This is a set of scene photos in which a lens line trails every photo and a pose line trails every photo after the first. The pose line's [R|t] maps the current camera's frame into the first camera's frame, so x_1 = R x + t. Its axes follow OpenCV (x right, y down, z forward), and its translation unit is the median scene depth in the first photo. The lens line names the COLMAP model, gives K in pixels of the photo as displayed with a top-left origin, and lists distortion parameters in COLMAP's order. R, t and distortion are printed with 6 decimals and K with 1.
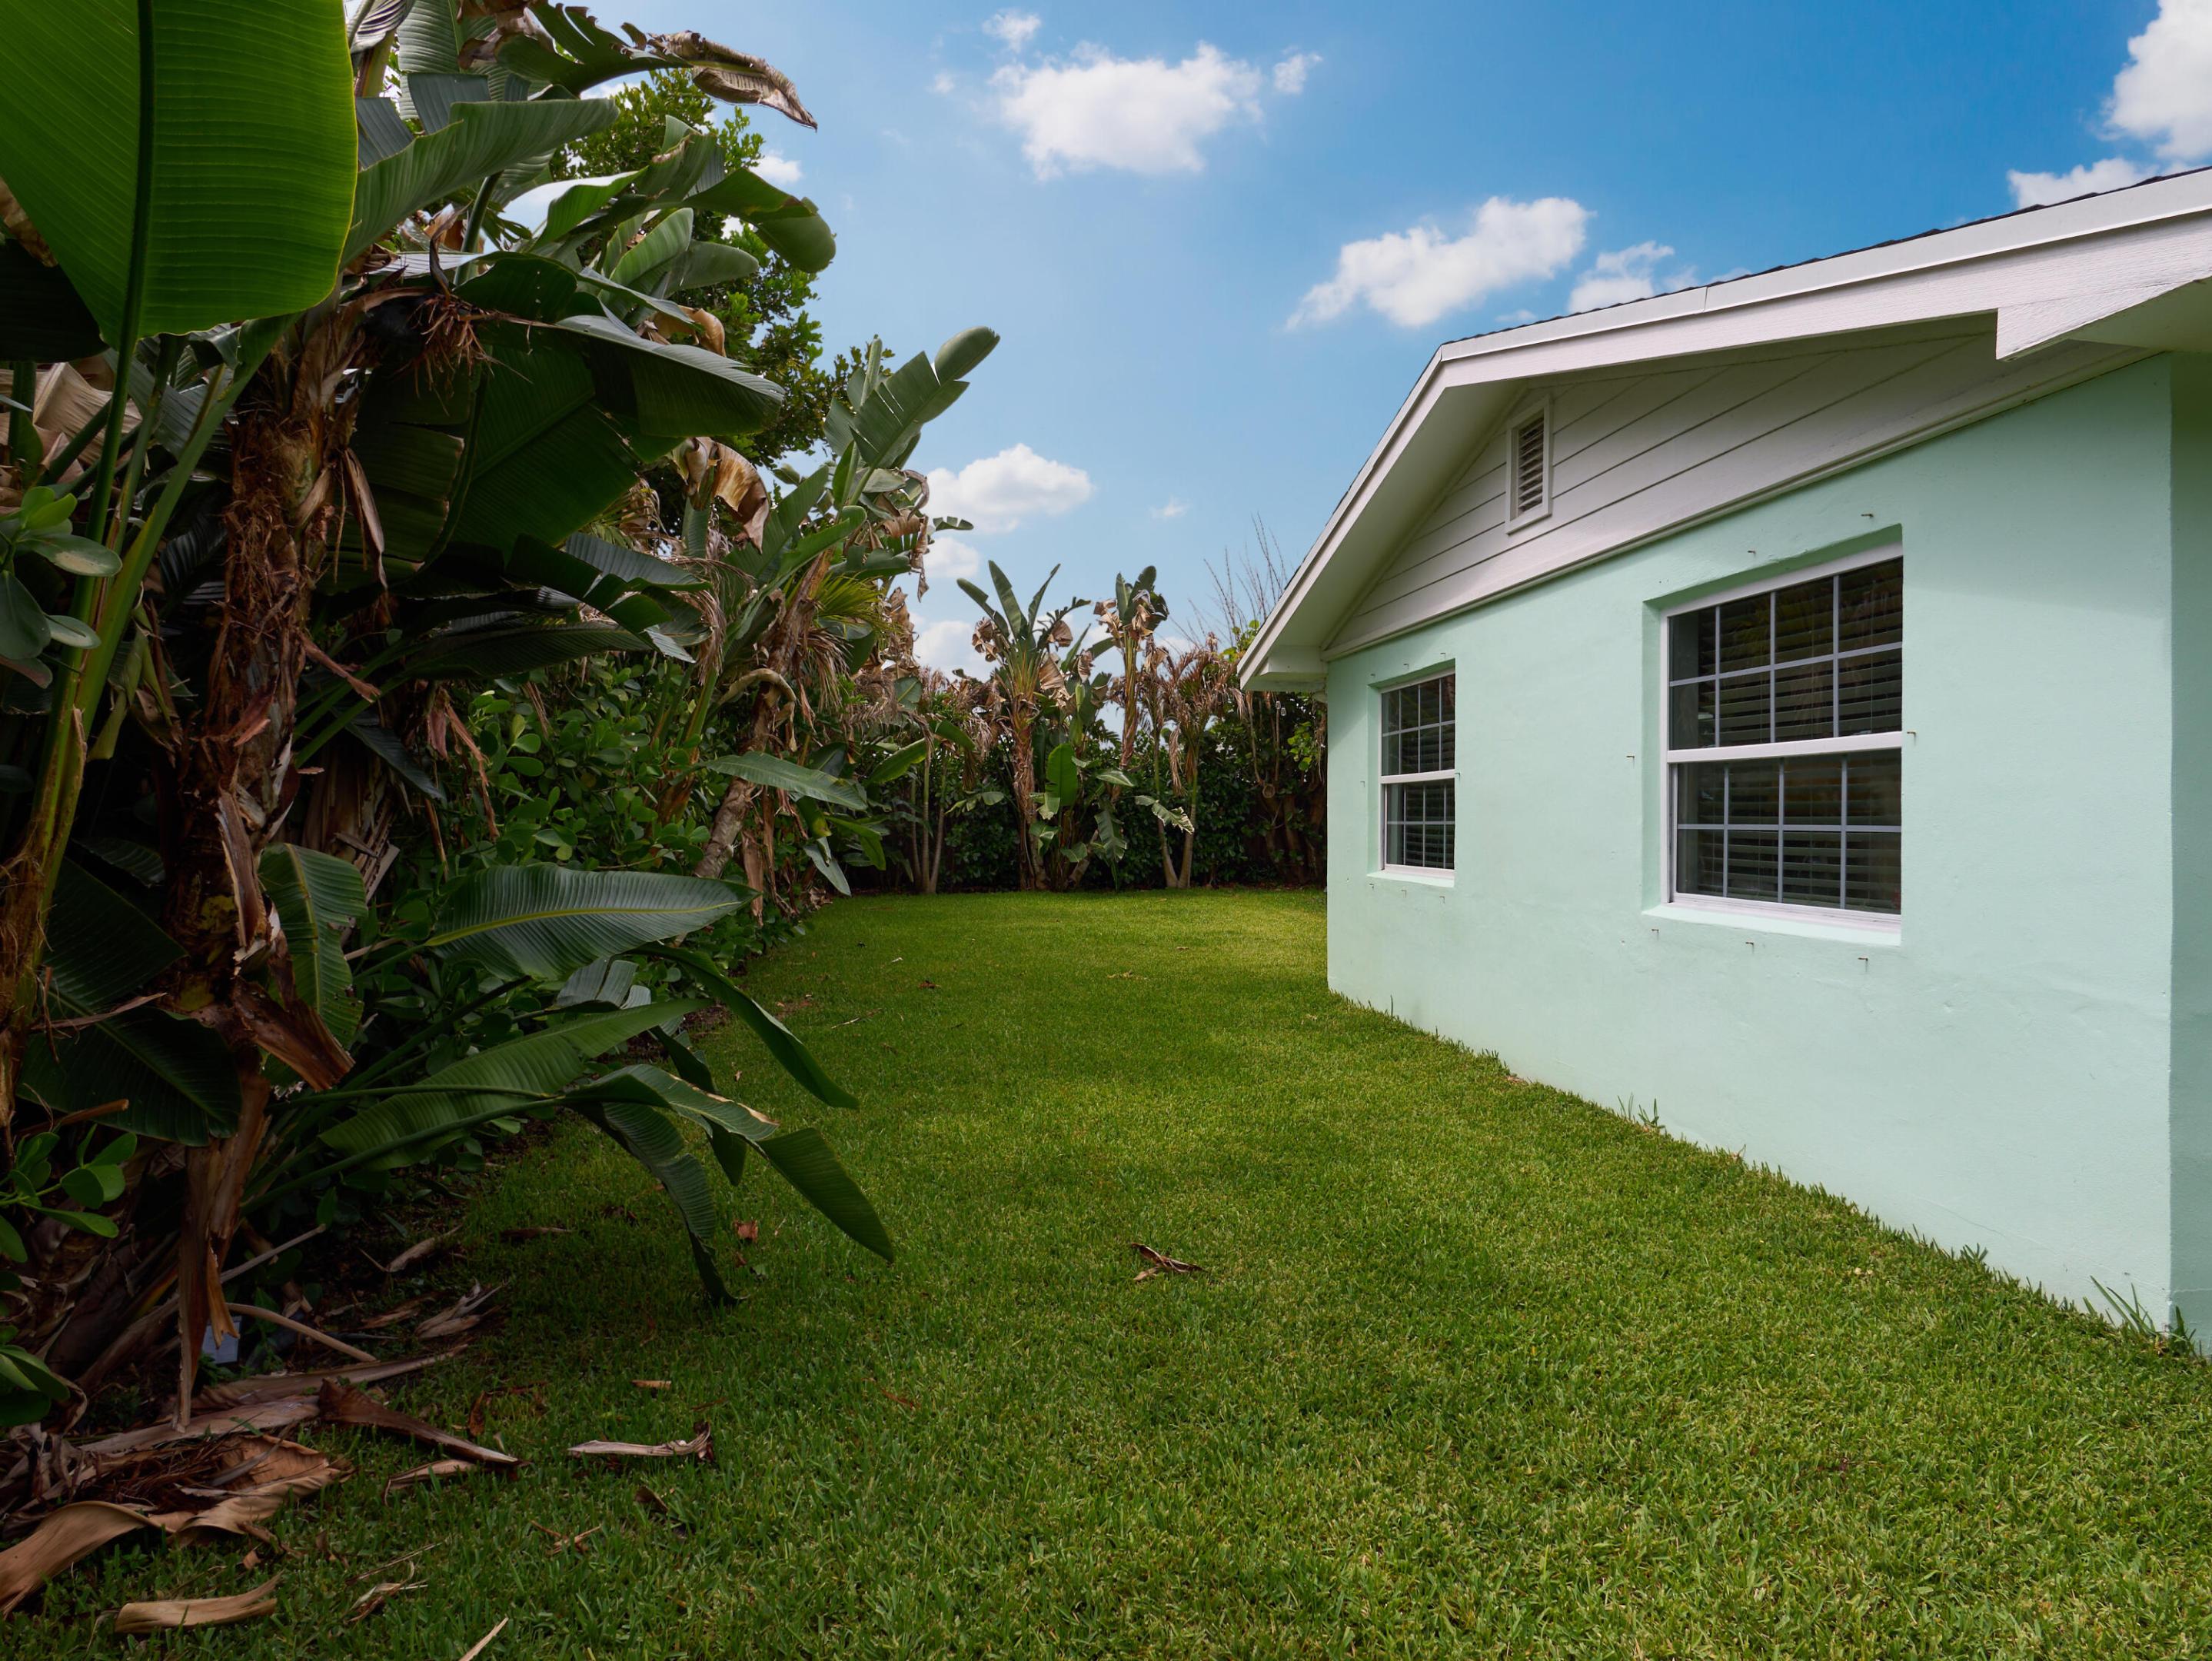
lens RADIAL K [[1217.7, 0, 1104.0], [0, 1217.7, 830.8], [0, 0, 1]] dist [-0.008380, -0.000243]
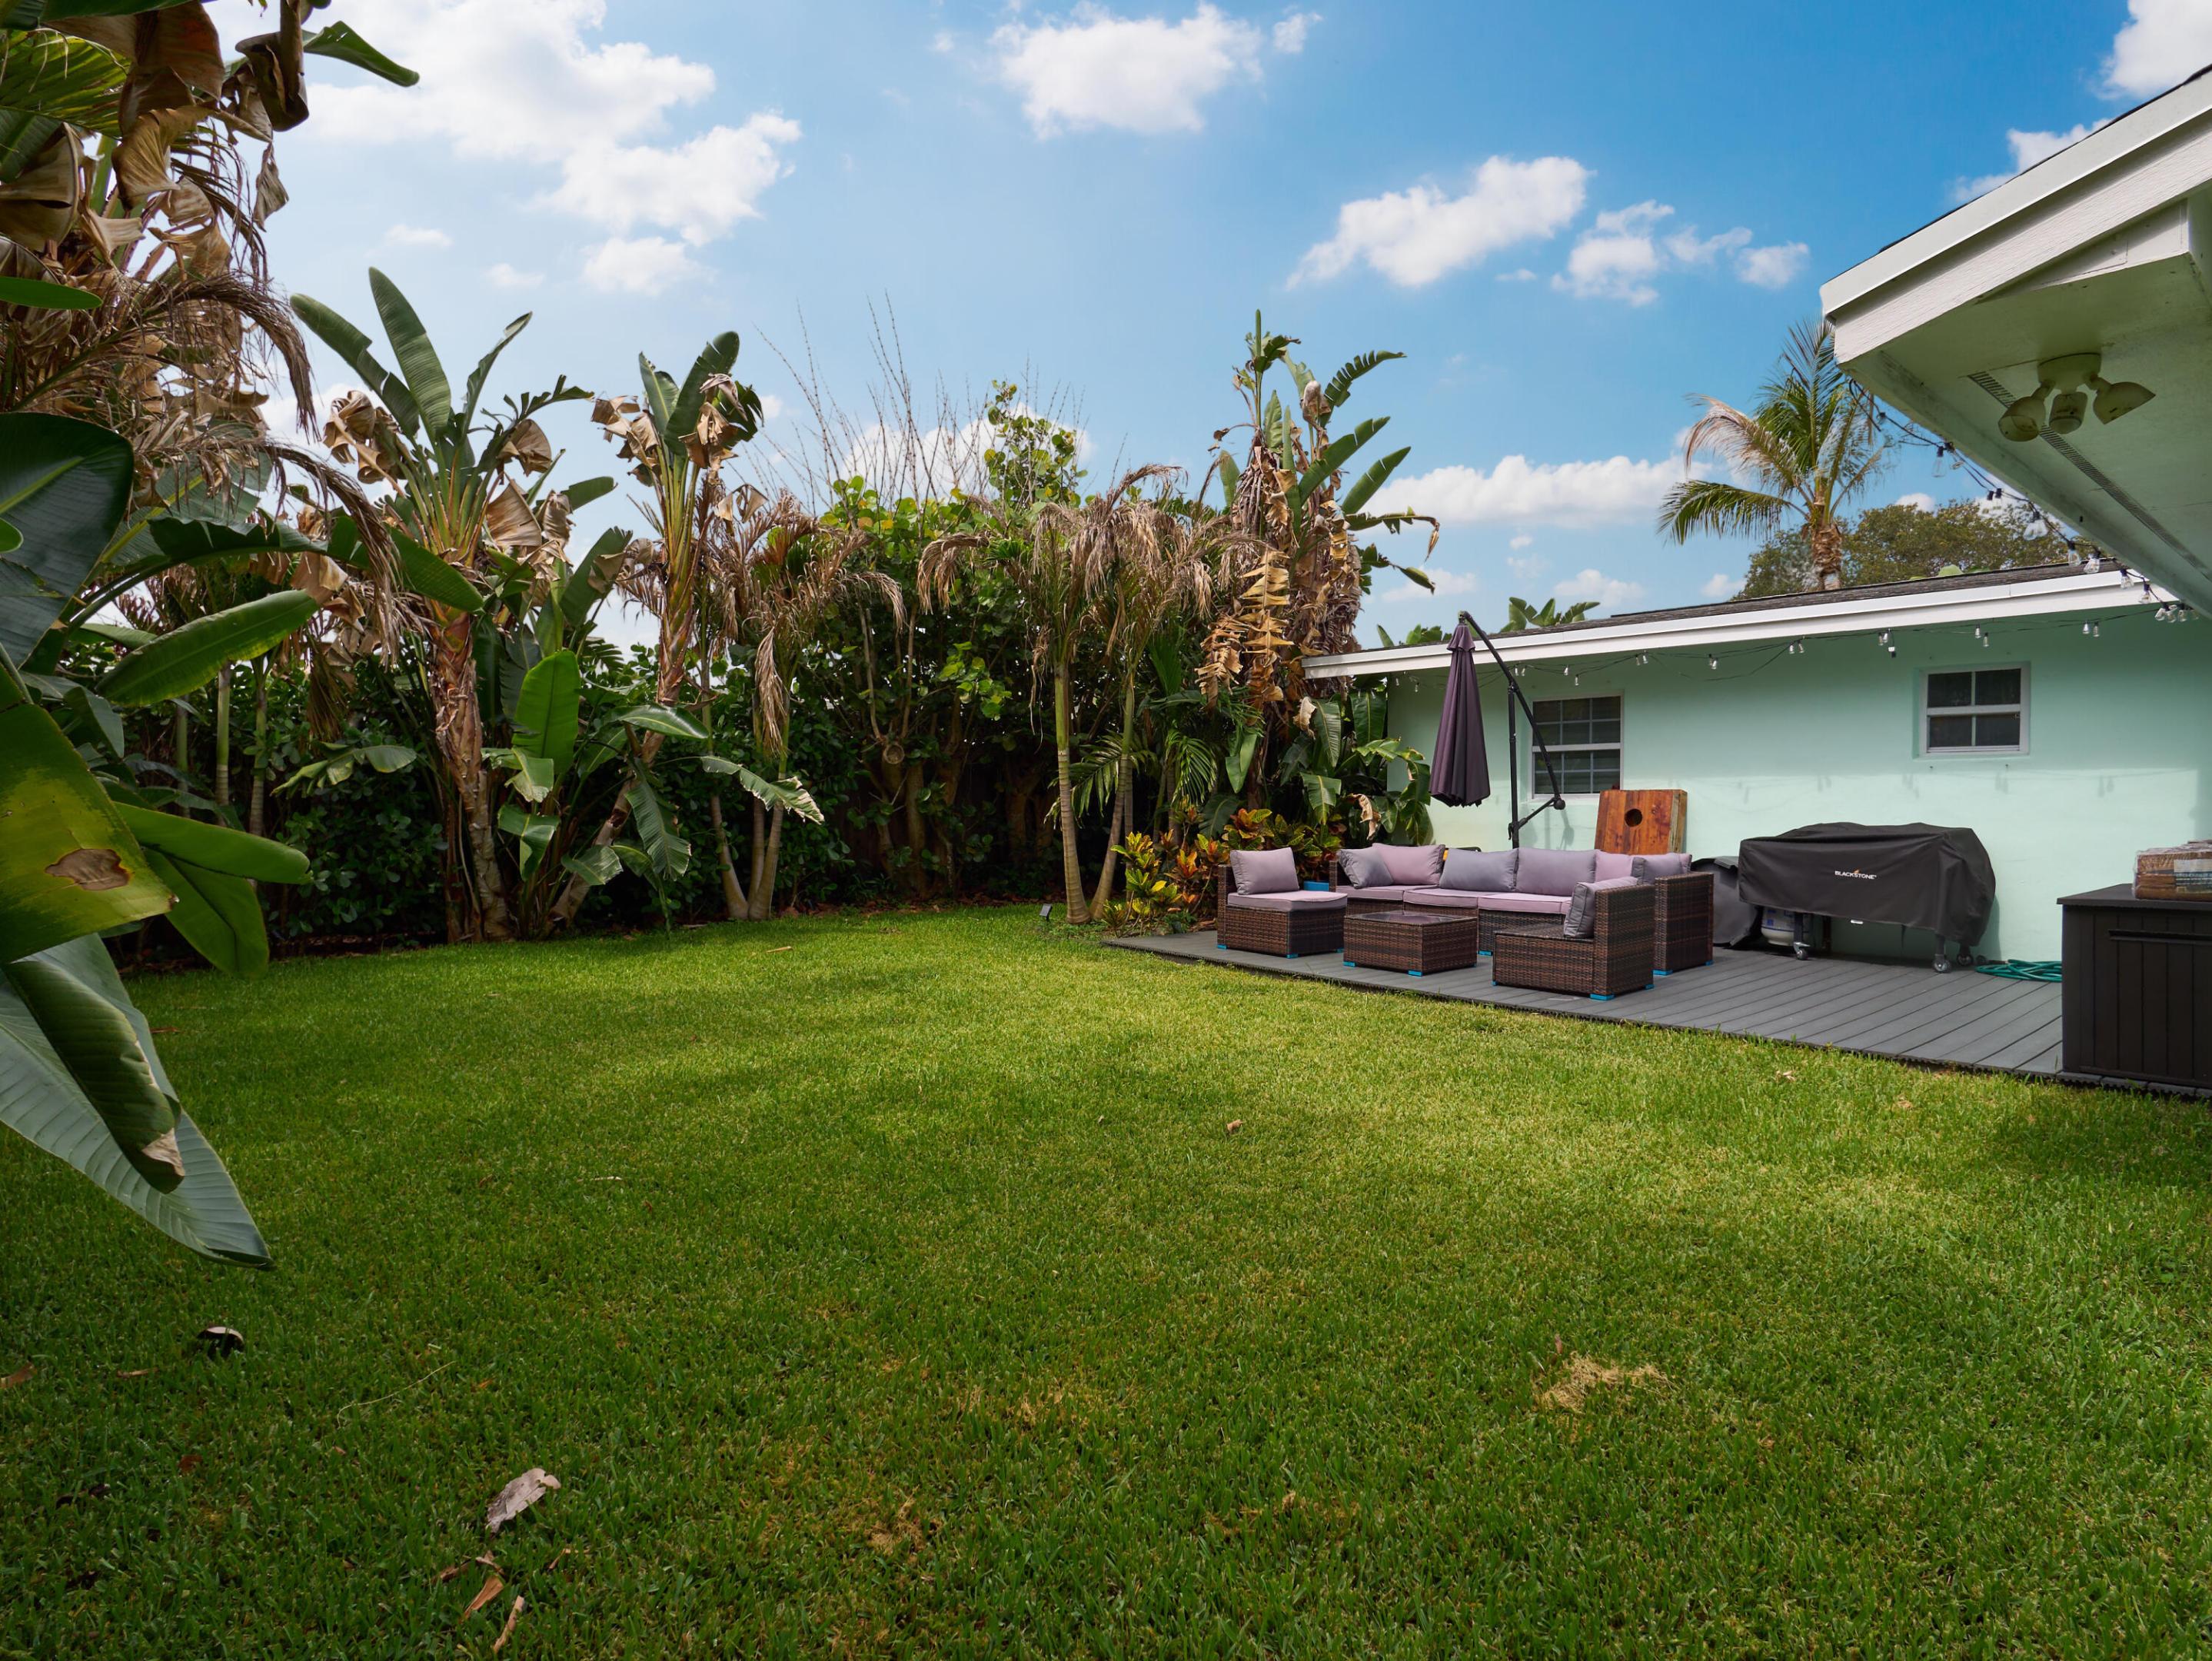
lens RADIAL K [[1217.7, 0, 1102.1], [0, 1217.7, 820.6], [0, 0, 1]] dist [-0.008380, -0.000243]
pose [[0.852471, -0.014959, 0.522560, -0.101722], [0.010387, 0.999878, 0.011678, -0.004727], [-0.522671, -0.004528, 0.852523, 0.433312]]
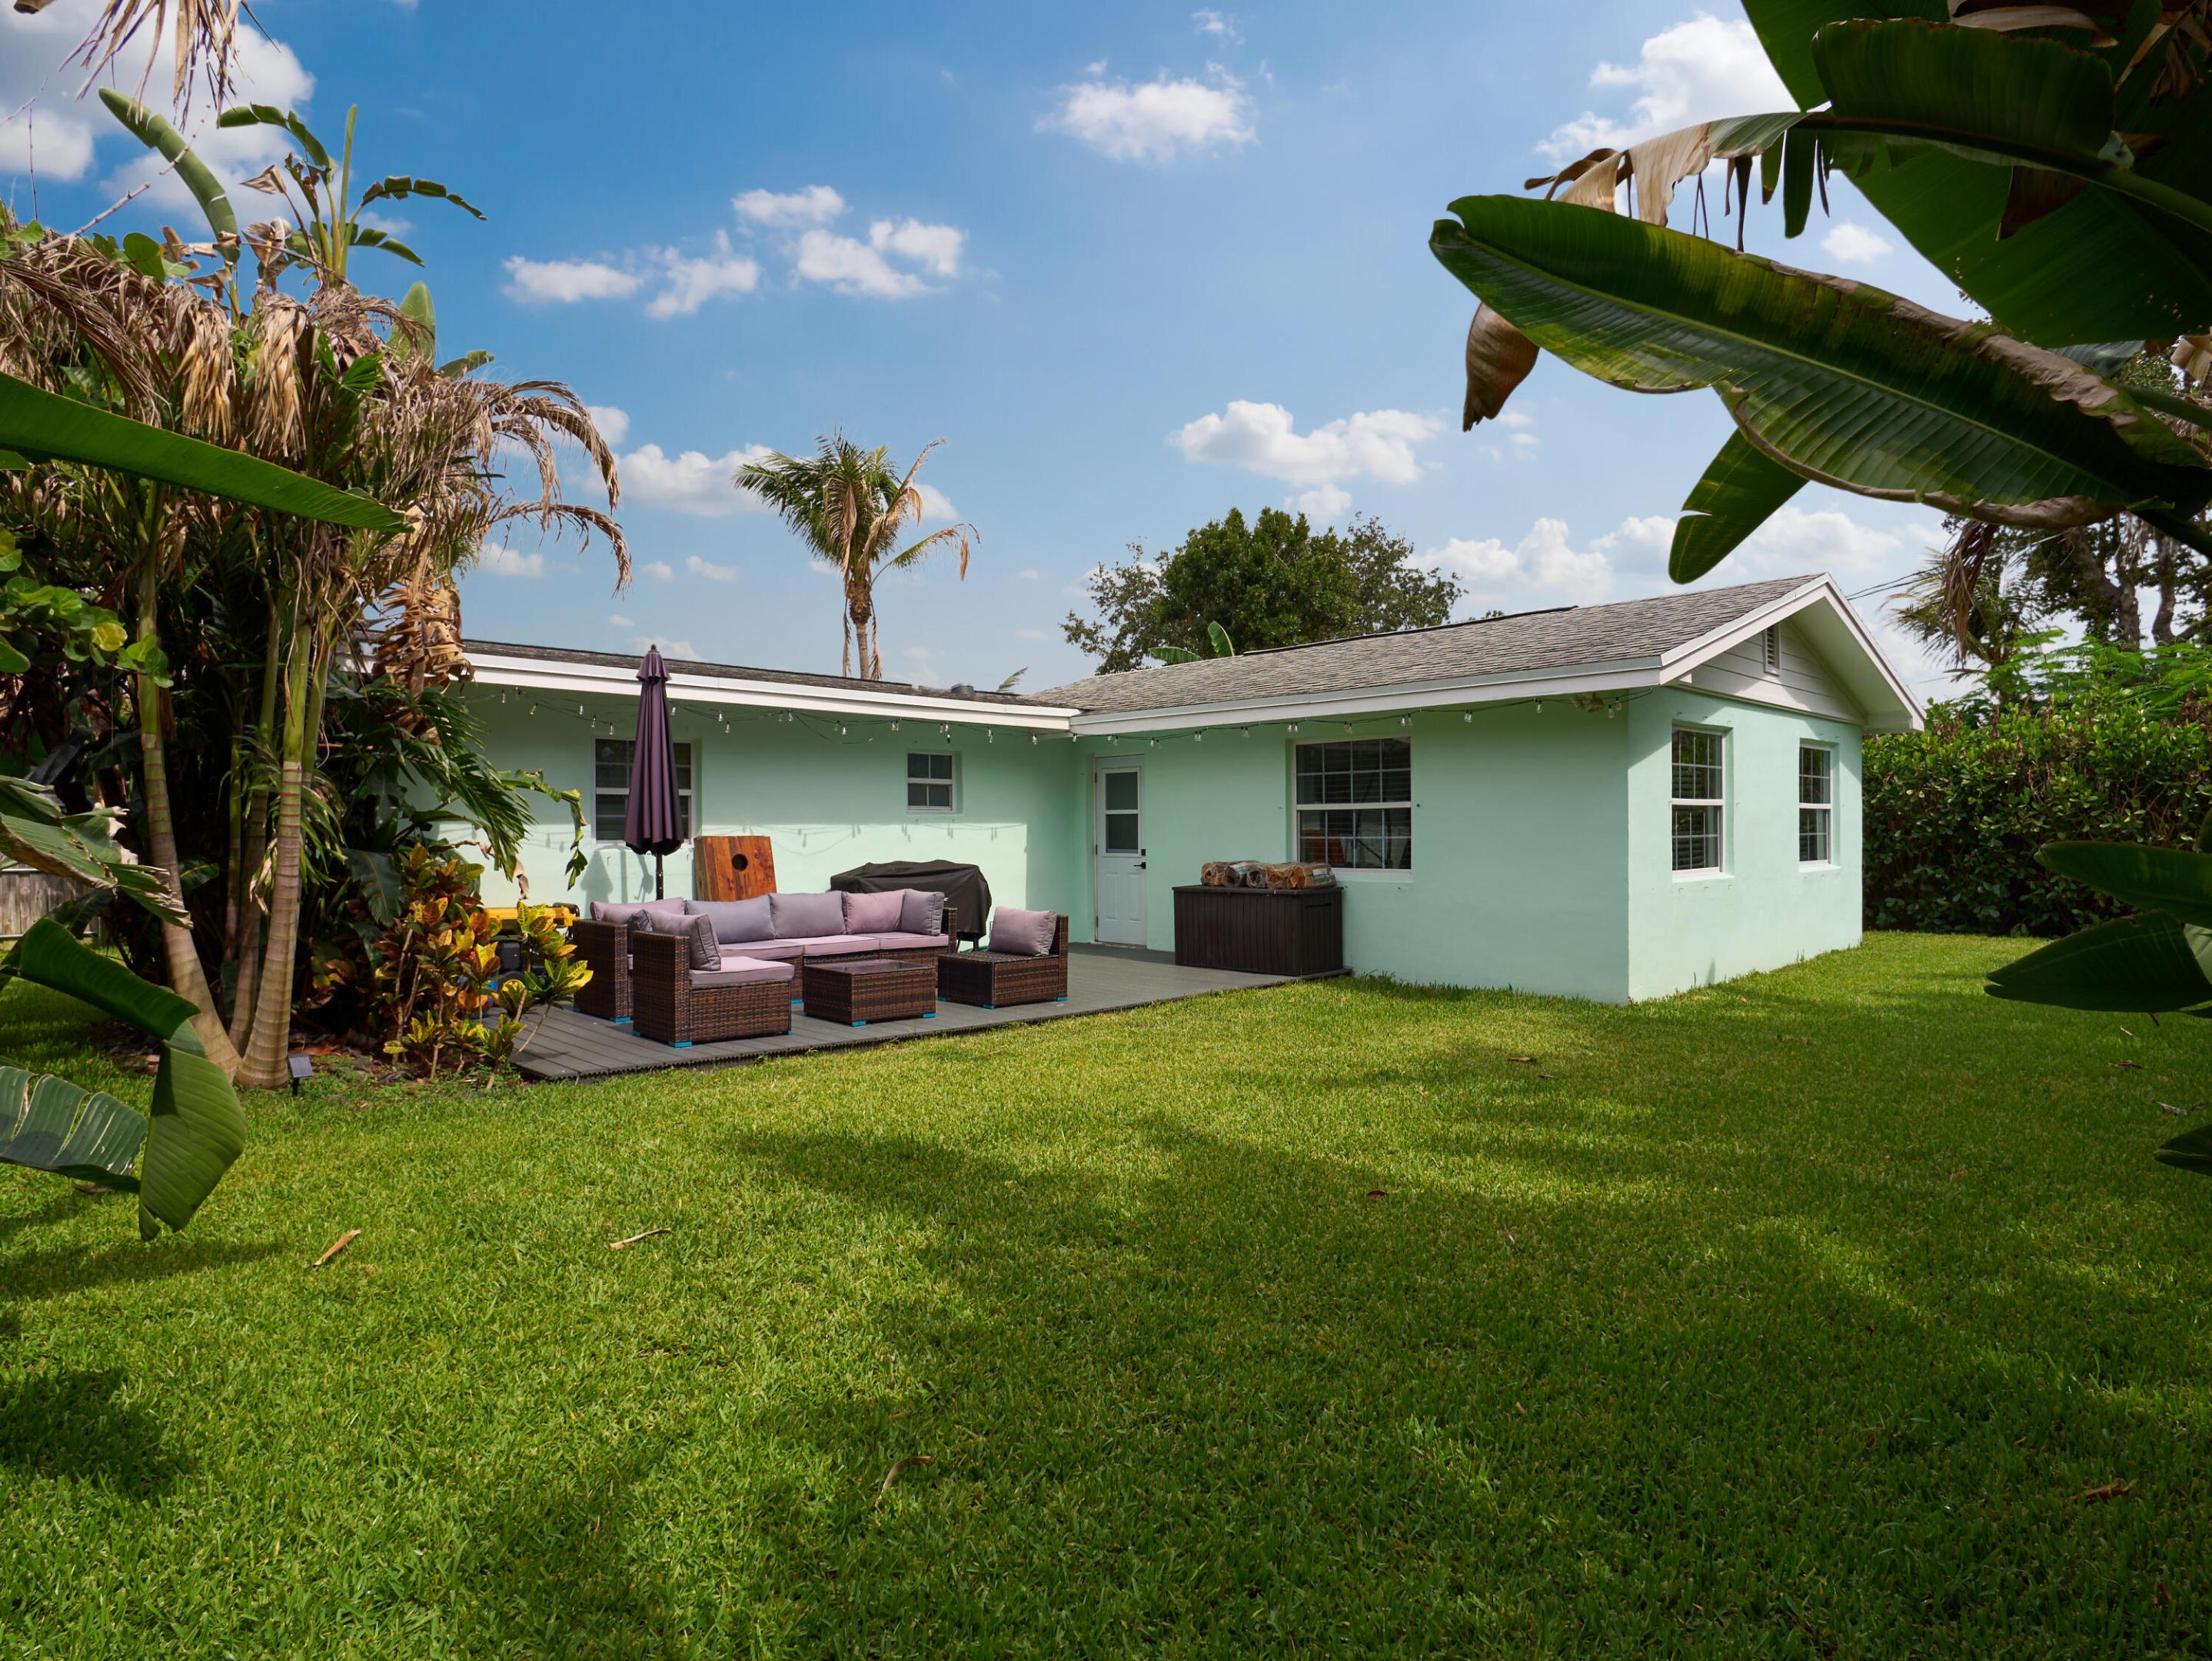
lens RADIAL K [[1217.7, 0, 1087.1], [0, 1217.7, 809.2], [0, 0, 1]] dist [-0.008380, -0.000243]
pose [[-0.550349, 0.015388, 0.834793, -0.124689], [0.011397, 0.999875, -0.010917, -0.007364], [-0.834857, 0.003506, -0.550456, 0.577792]]
